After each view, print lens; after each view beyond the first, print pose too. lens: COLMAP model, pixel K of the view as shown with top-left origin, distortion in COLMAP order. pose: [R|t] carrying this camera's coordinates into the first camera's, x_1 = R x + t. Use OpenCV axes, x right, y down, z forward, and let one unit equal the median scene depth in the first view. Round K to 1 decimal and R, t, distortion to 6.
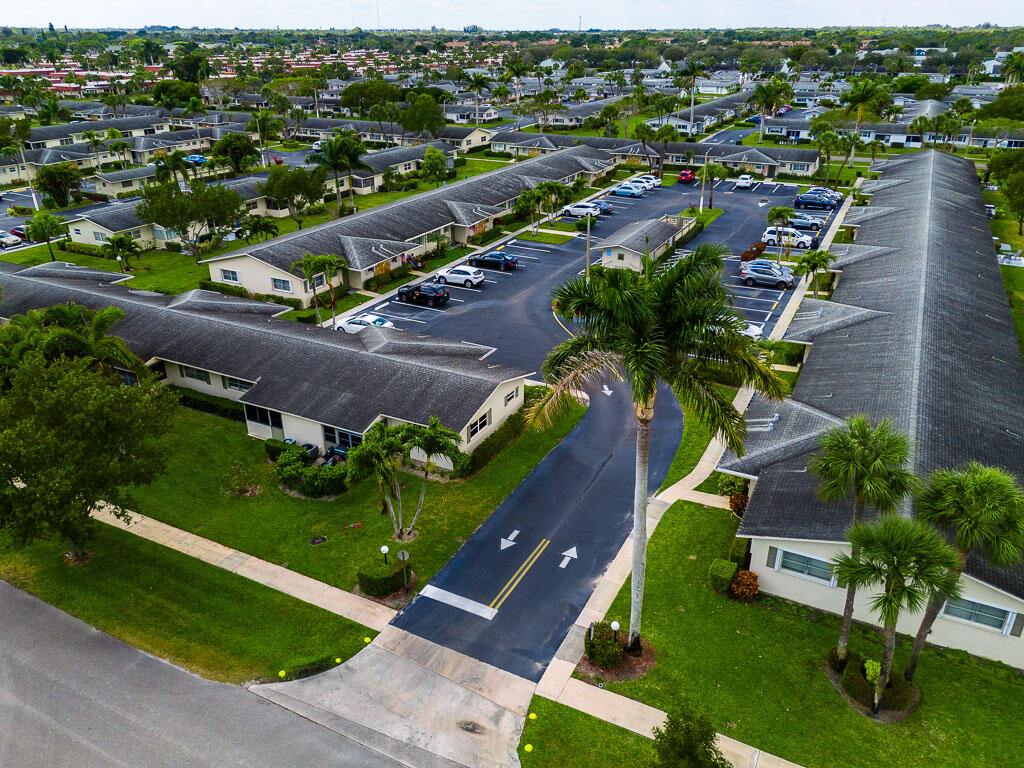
lens RADIAL K [[752.1, 0, 512.0], [0, 752.1, 384.0], [0, 0, 1]] dist [0.069747, -0.068812]
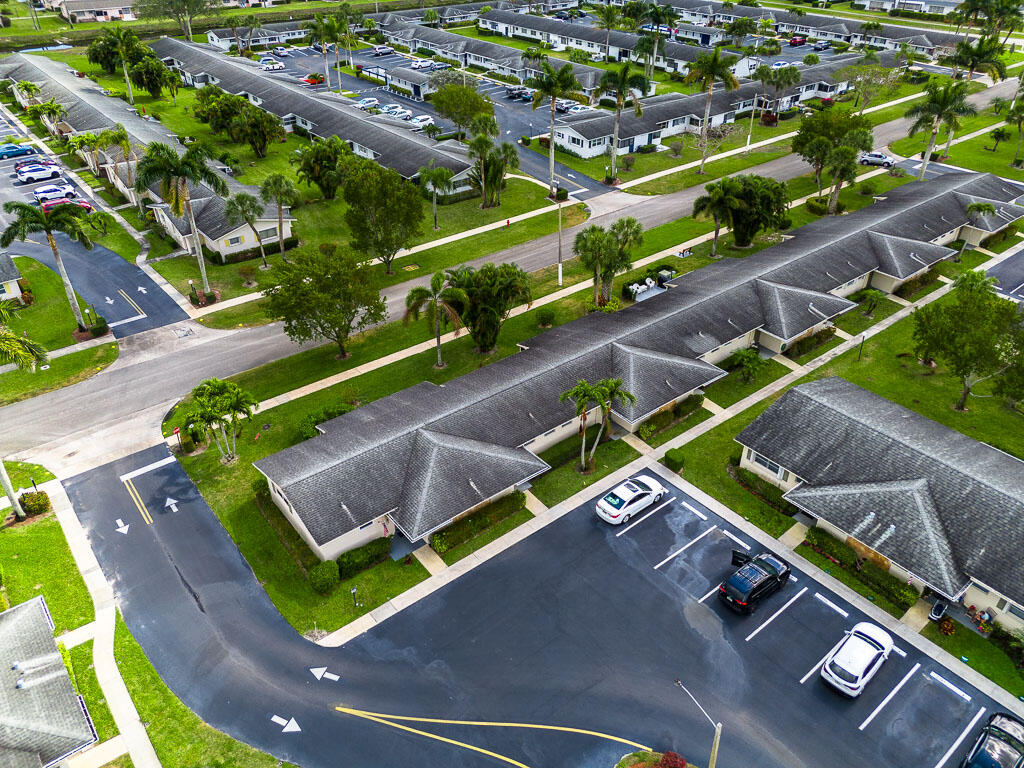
lens RADIAL K [[752.1, 0, 512.0], [0, 752.1, 384.0], [0, 0, 1]] dist [0.069747, -0.068812]
pose [[-0.401556, 0.510410, -0.760417, 0.281558], [-0.388937, 0.656665, 0.646156, -0.436262], [0.829144, 0.555223, -0.065170, 0.613531]]
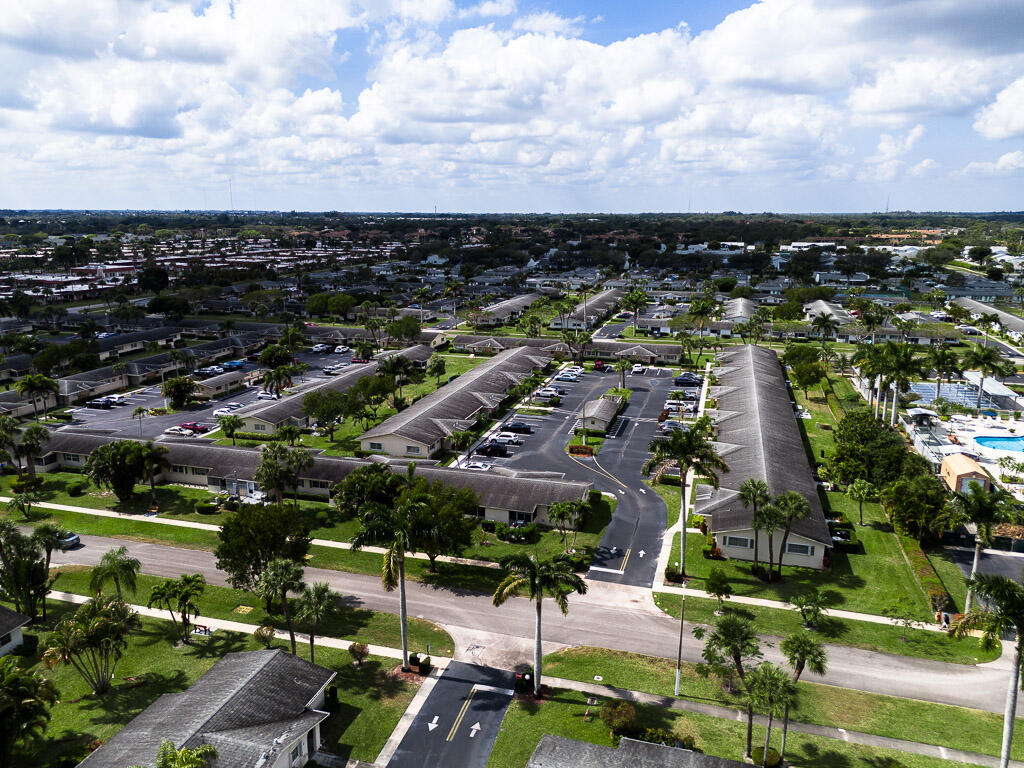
lens RADIAL K [[744.1, 0, 512.0], [0, 744.1, 384.0], [0, 0, 1]] dist [0.099015, -0.069096]
pose [[0.982214, -0.038931, 0.183685, -0.294955], [0.076507, 0.976358, -0.202168, 0.062280], [-0.171472, 0.212625, 0.961971, -0.521761]]
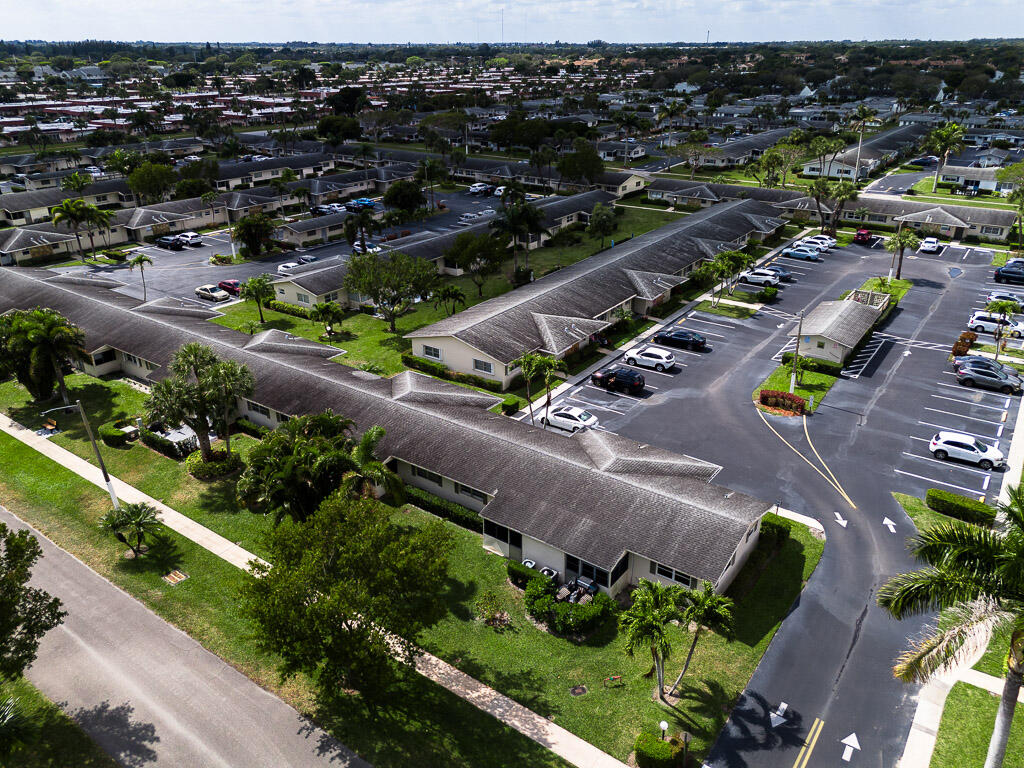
lens RADIAL K [[752.1, 0, 512.0], [0, 752.1, 384.0], [0, 0, 1]] dist [0.069747, -0.068812]
pose [[0.989437, 0.058581, -0.132599, -0.097435], [-0.060362, 0.998132, -0.009455, -0.075523], [0.131798, 0.017359, 0.991125, -0.003281]]
